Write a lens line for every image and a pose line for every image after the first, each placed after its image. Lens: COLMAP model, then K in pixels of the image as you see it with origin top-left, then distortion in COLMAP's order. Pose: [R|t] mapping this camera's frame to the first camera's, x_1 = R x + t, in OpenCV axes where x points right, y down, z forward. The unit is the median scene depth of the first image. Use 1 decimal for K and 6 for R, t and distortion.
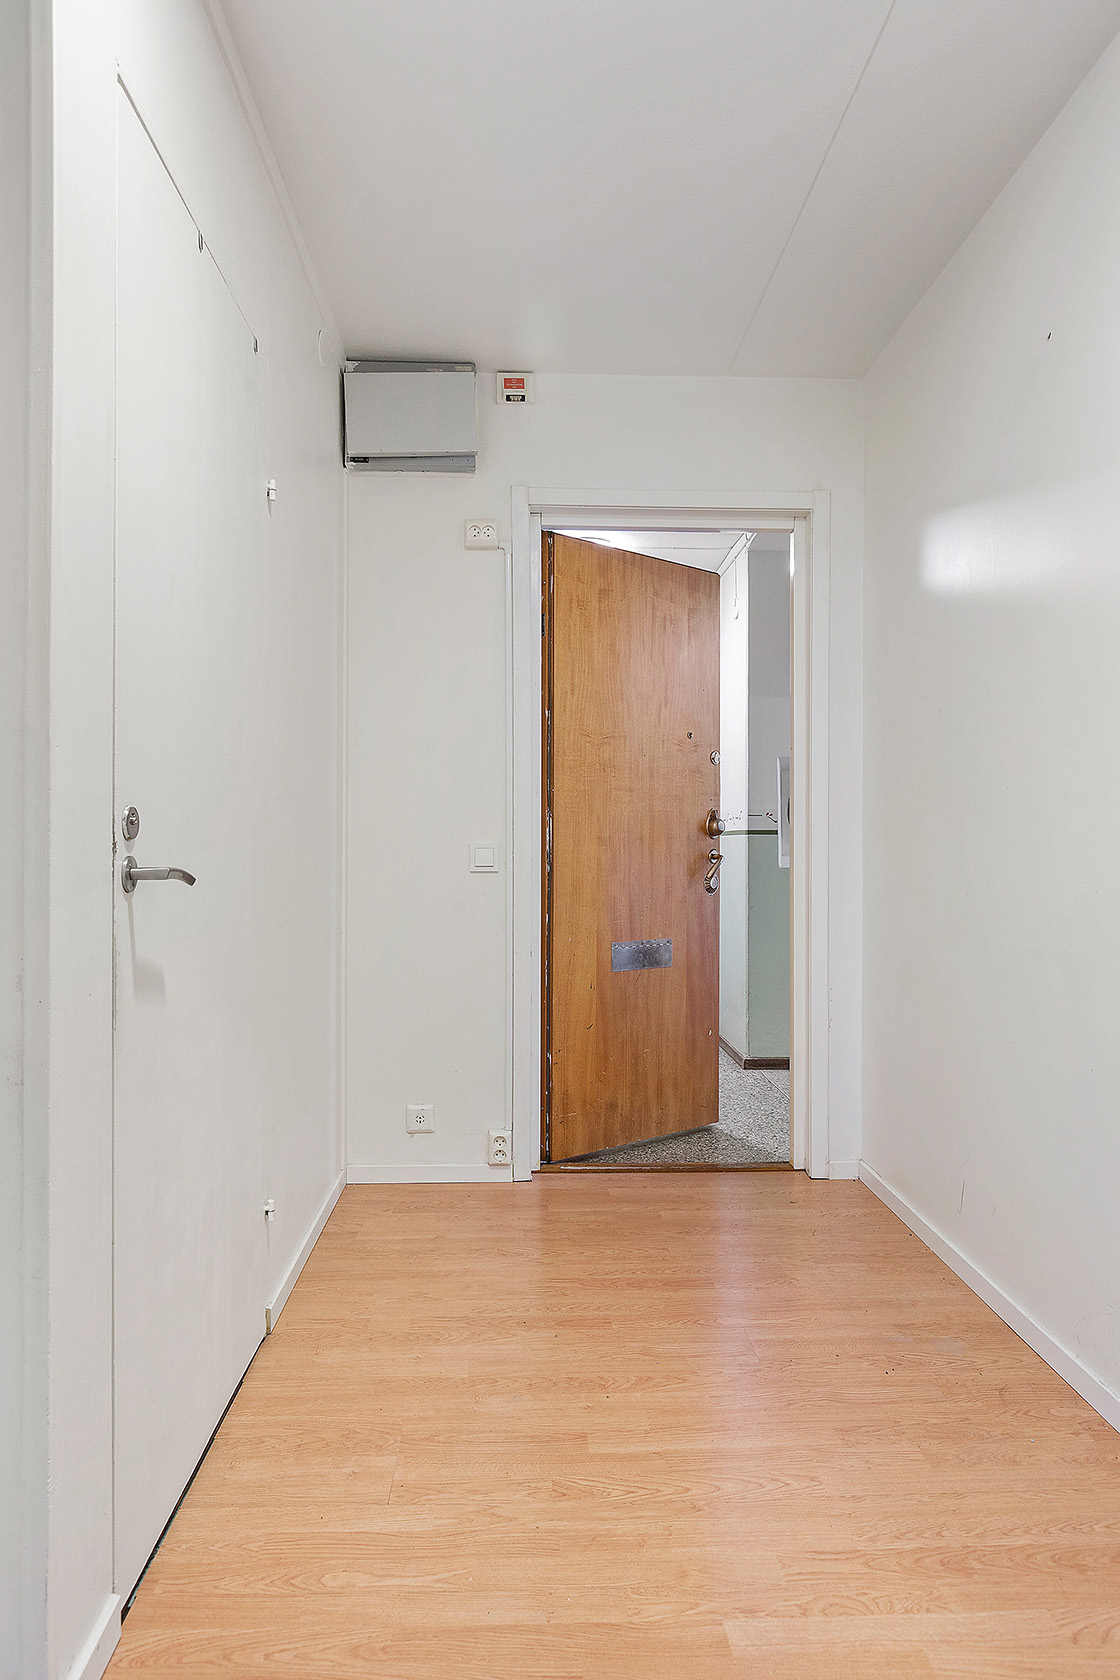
lens RADIAL K [[1110.3, 0, 566.6], [0, 1110.3, 839.8], [0, 0, 1]] dist [0.003345, 0.000487]
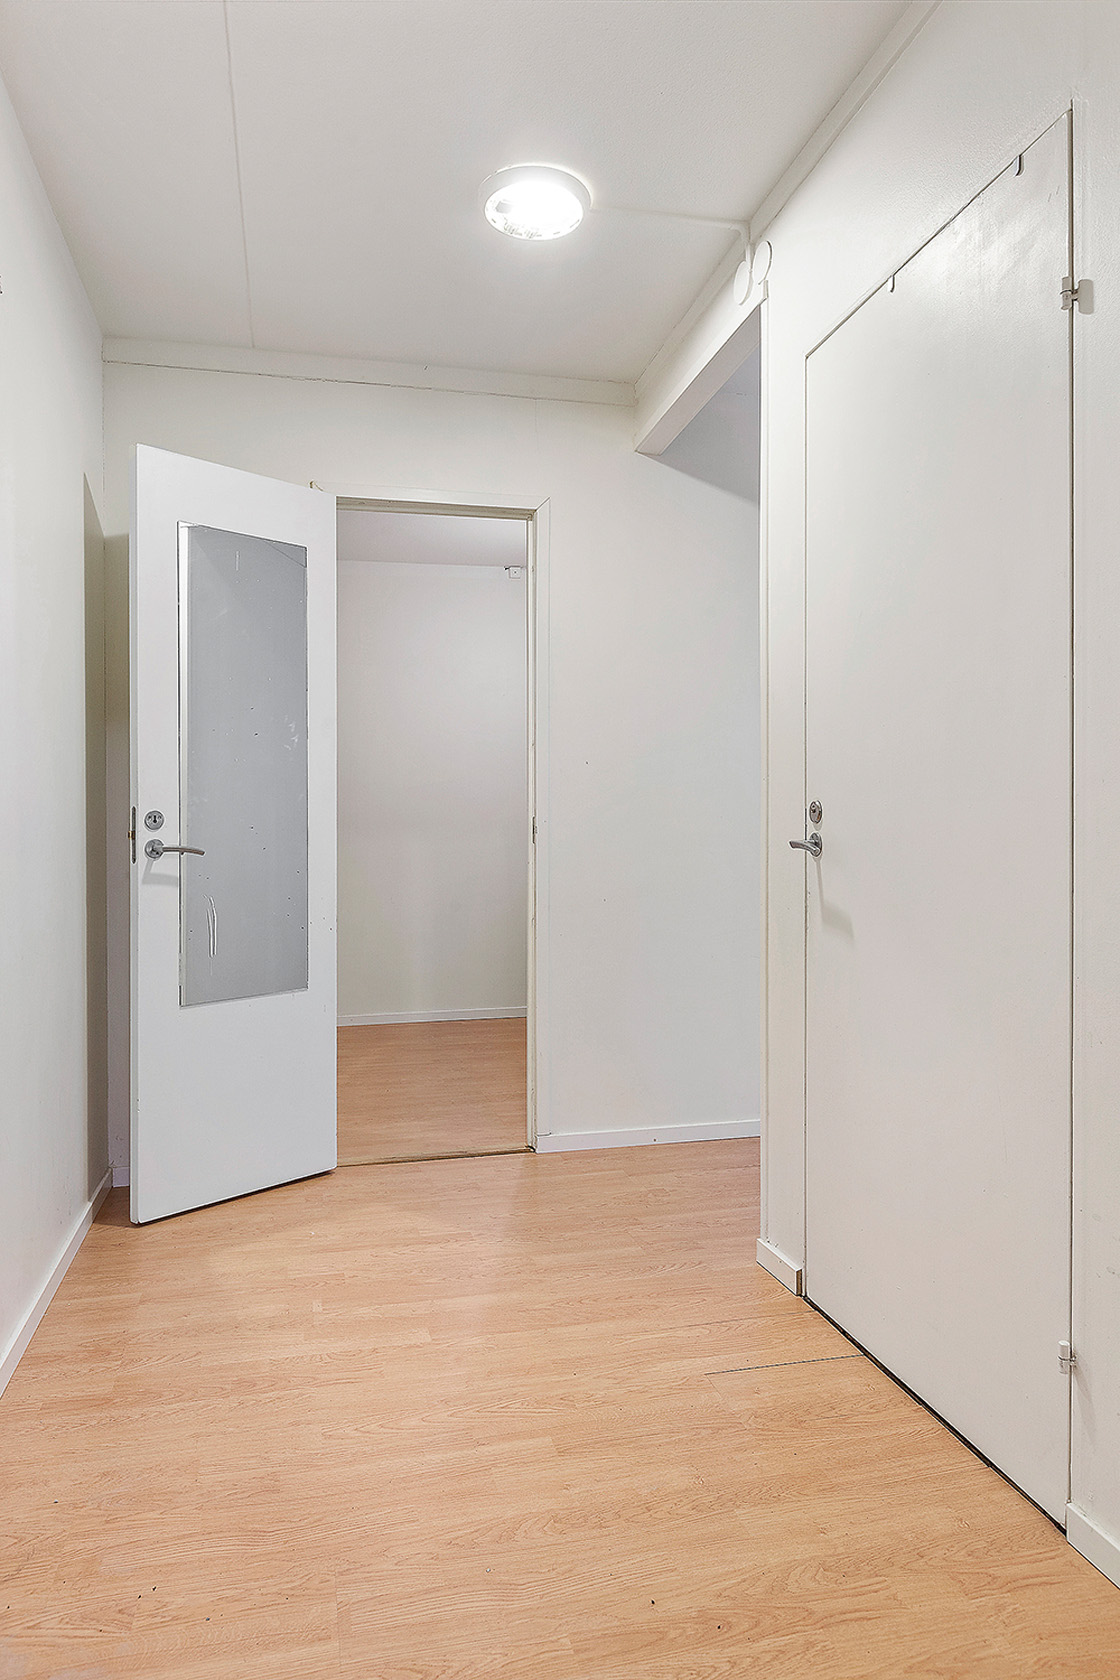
lens RADIAL K [[1110.3, 0, 567.8], [0, 1110.3, 841.5], [0, 0, 1]] dist [0.003345, 0.000487]
pose [[-0.982089, 0.008767, -0.188213, 0.186036], [0.009710, 0.999945, -0.004086, 0.028487], [0.188167, -0.005840, -0.982120, 1.974805]]
